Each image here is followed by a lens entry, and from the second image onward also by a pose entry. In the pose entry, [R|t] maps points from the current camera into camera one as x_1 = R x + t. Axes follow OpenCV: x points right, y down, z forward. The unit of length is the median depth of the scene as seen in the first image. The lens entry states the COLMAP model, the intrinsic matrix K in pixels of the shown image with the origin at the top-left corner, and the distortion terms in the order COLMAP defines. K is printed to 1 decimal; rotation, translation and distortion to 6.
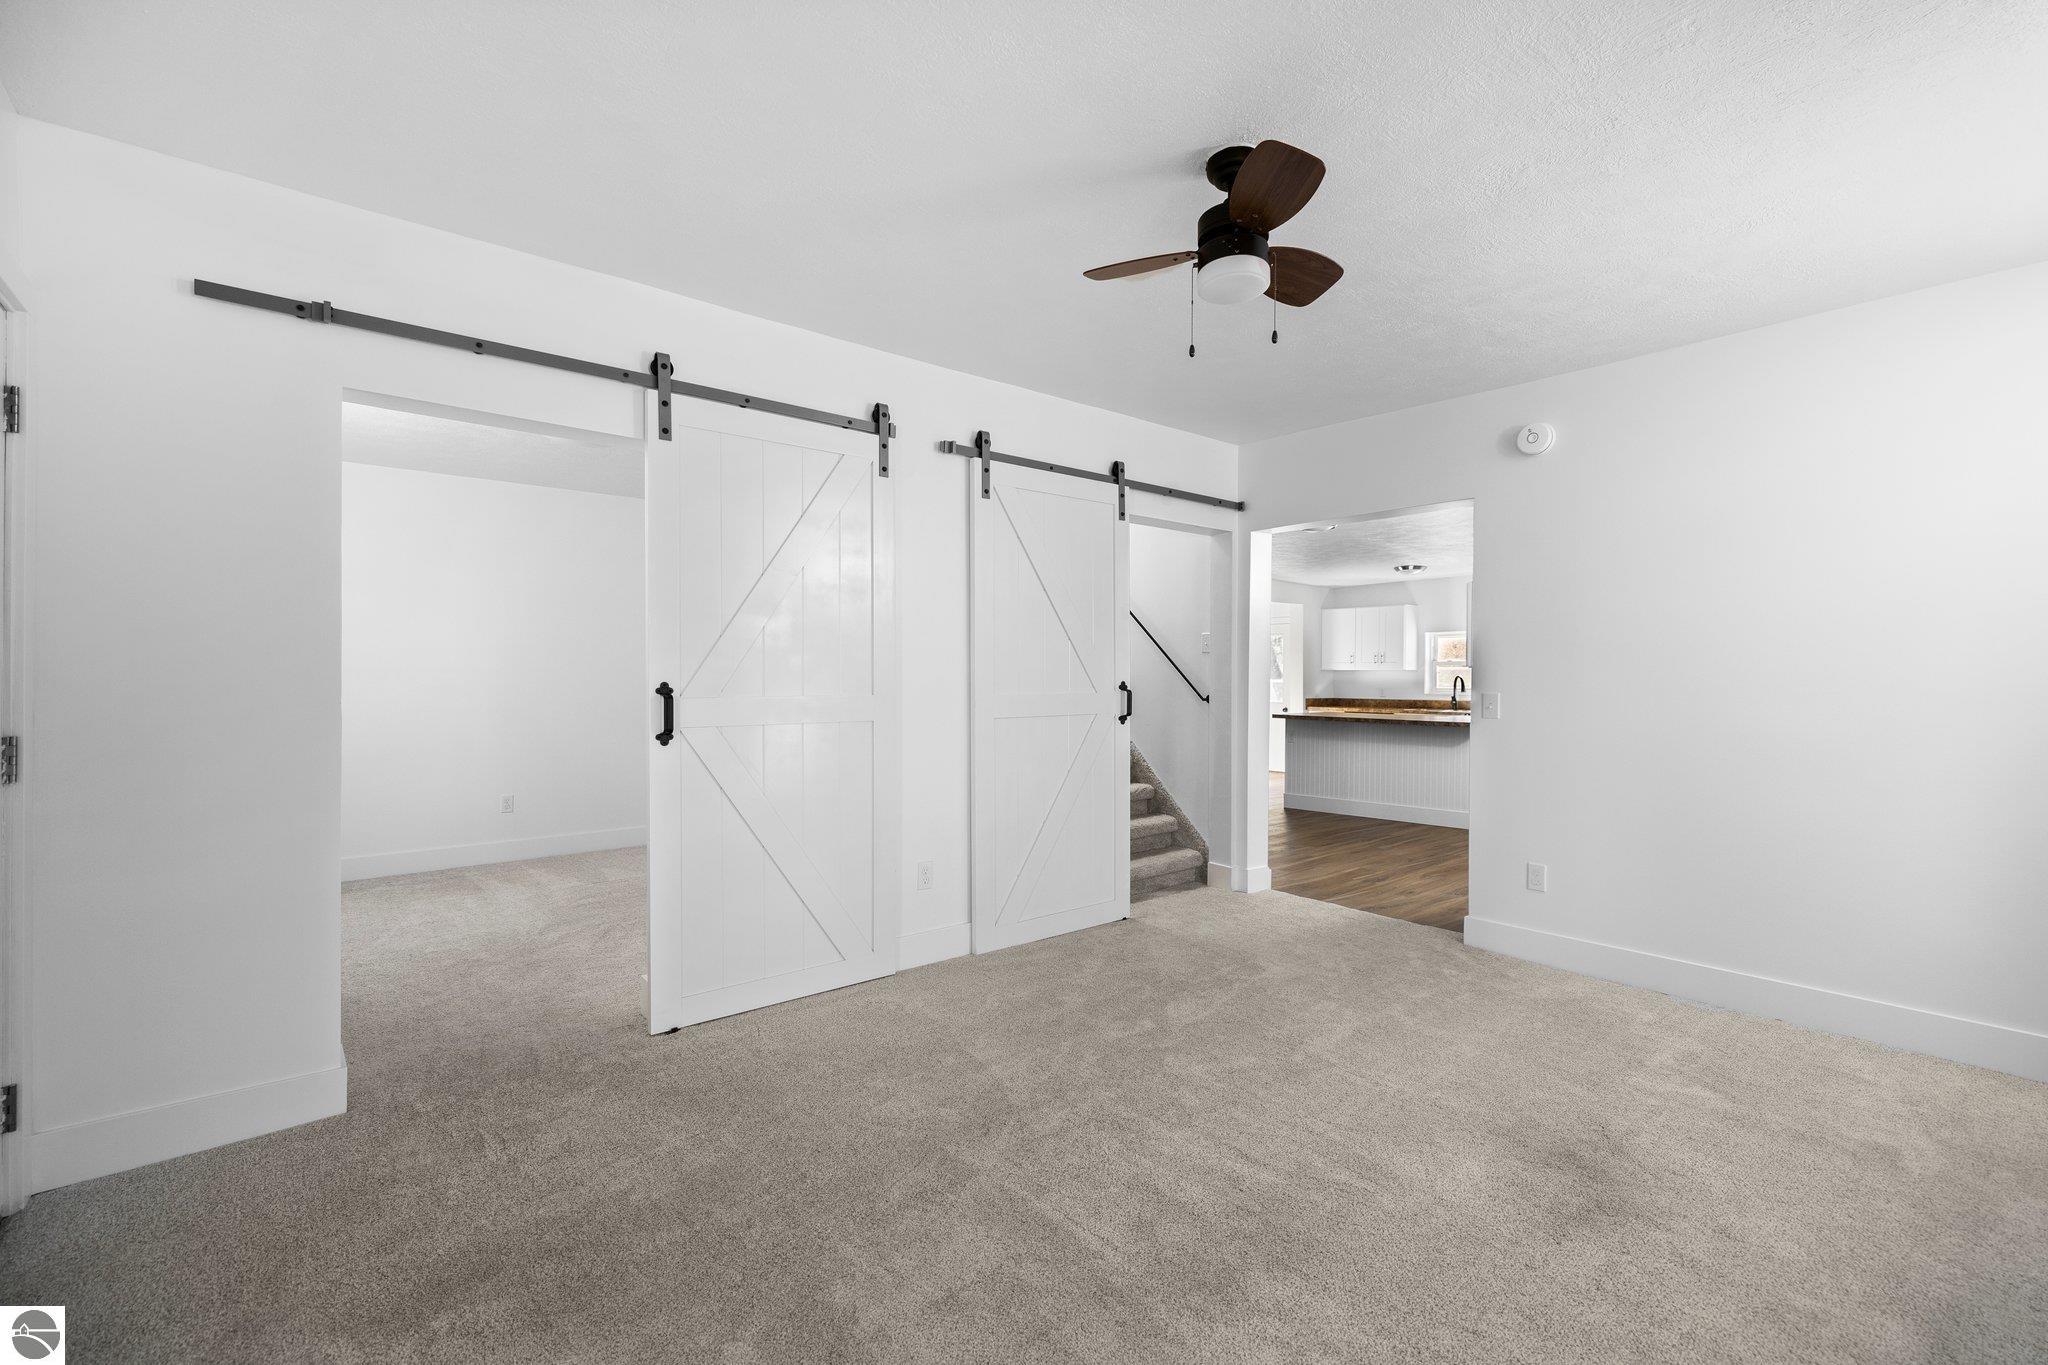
lens RADIAL K [[860.6, 0, 1026.9], [0, 860.6, 671.7], [0, 0, 1]] dist [-0.002653, -0.000424]
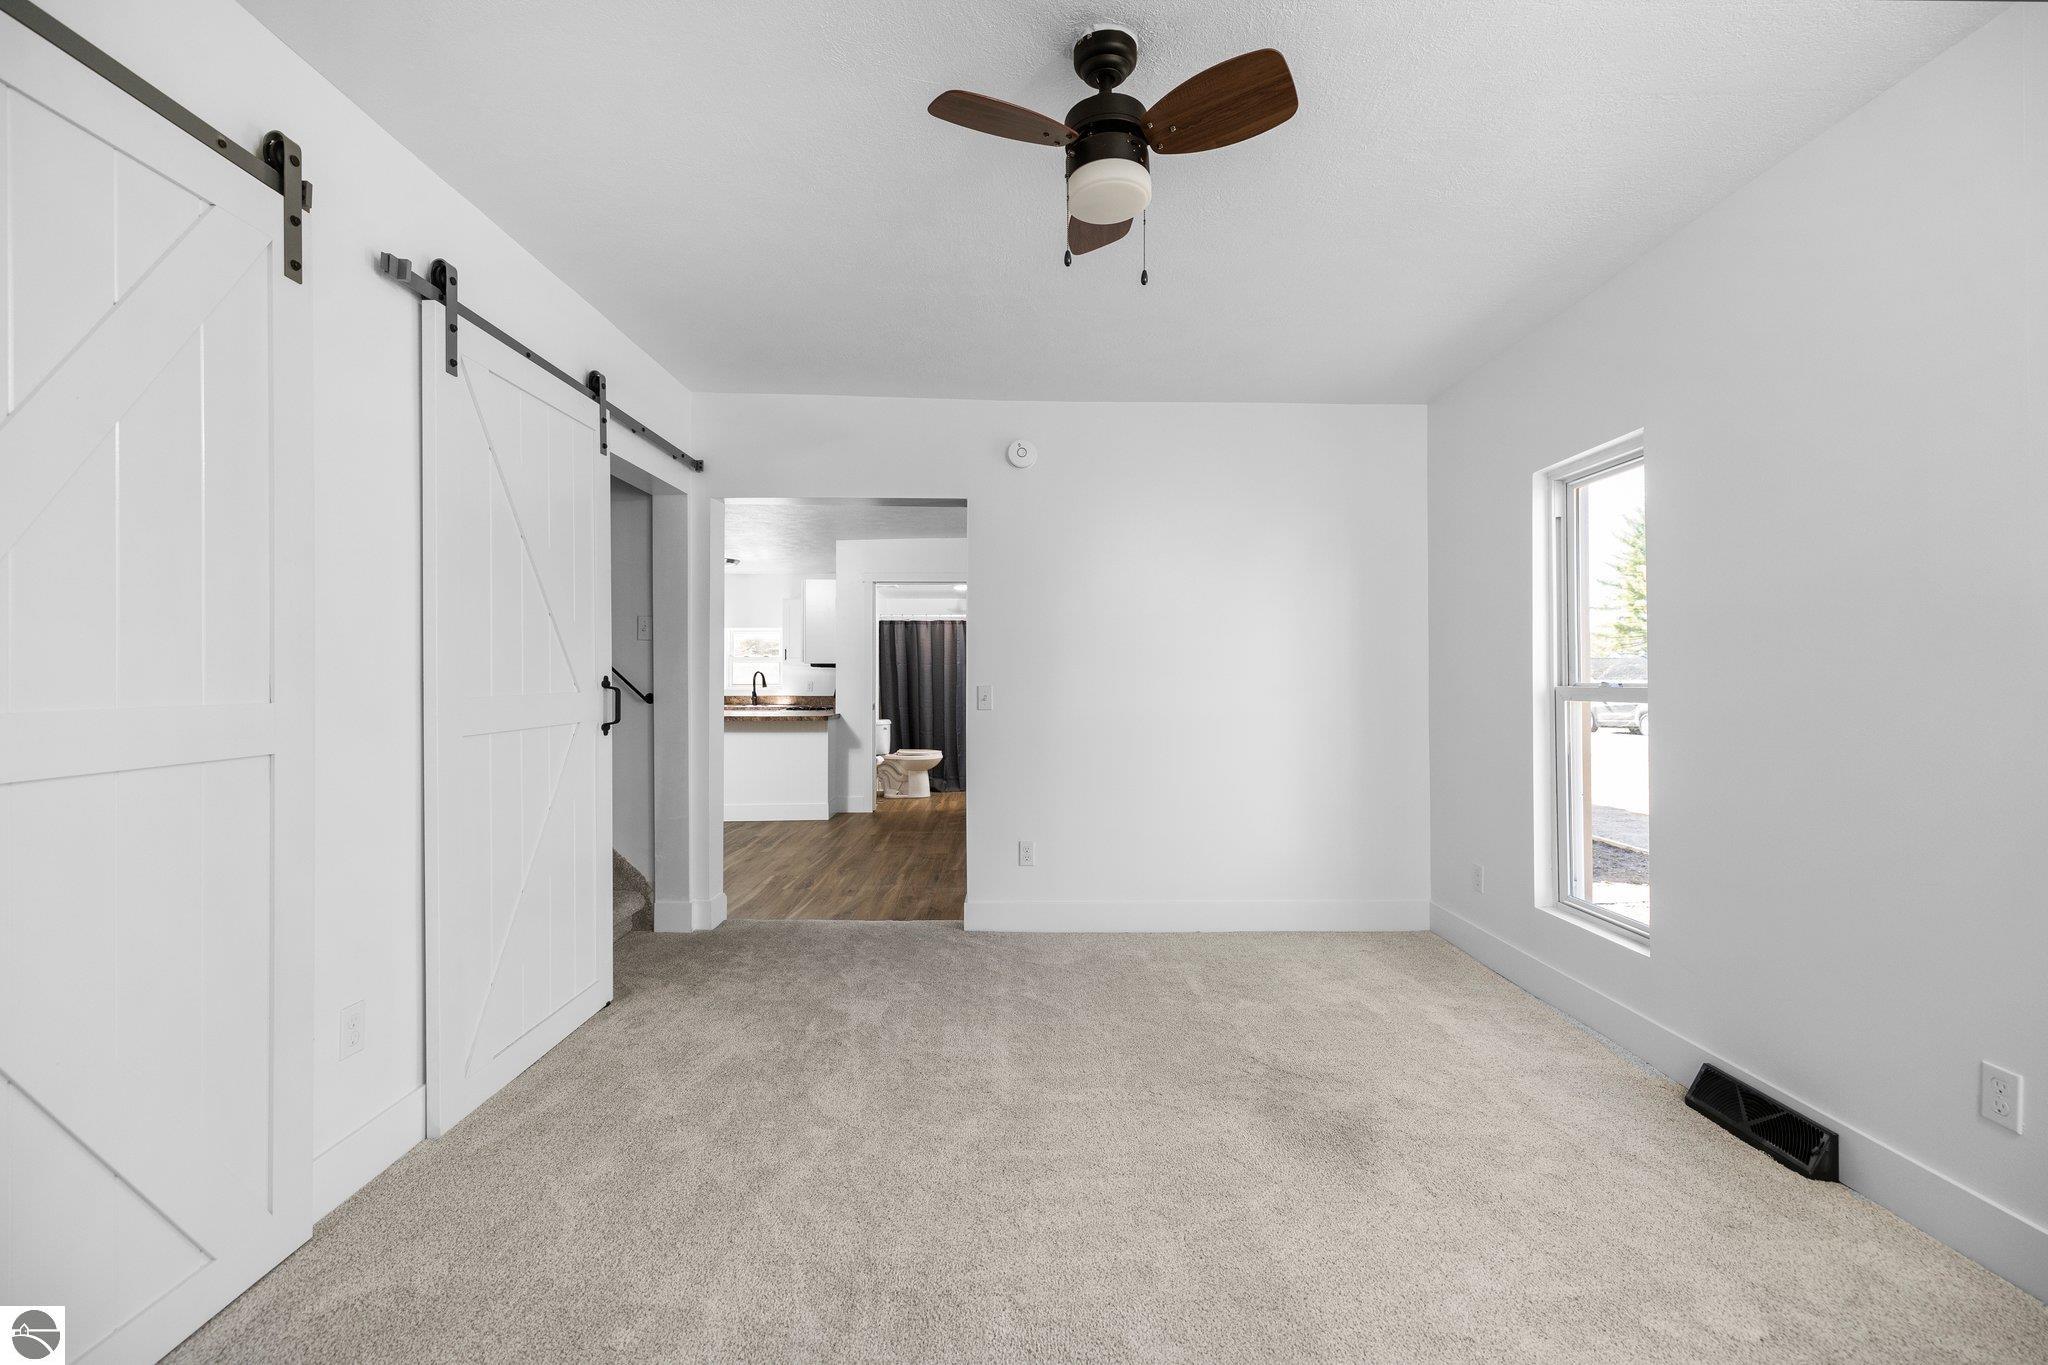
lens RADIAL K [[860.6, 0, 1026.9], [0, 860.6, 671.7], [0, 0, 1]] dist [-0.002653, -0.000424]
pose [[0.637174, 0.000353, 0.770720, -0.257411], [-0.003708, 0.999990, 0.002607, 0.004012], [-0.770711, -0.004519, 0.637169, 0.307199]]
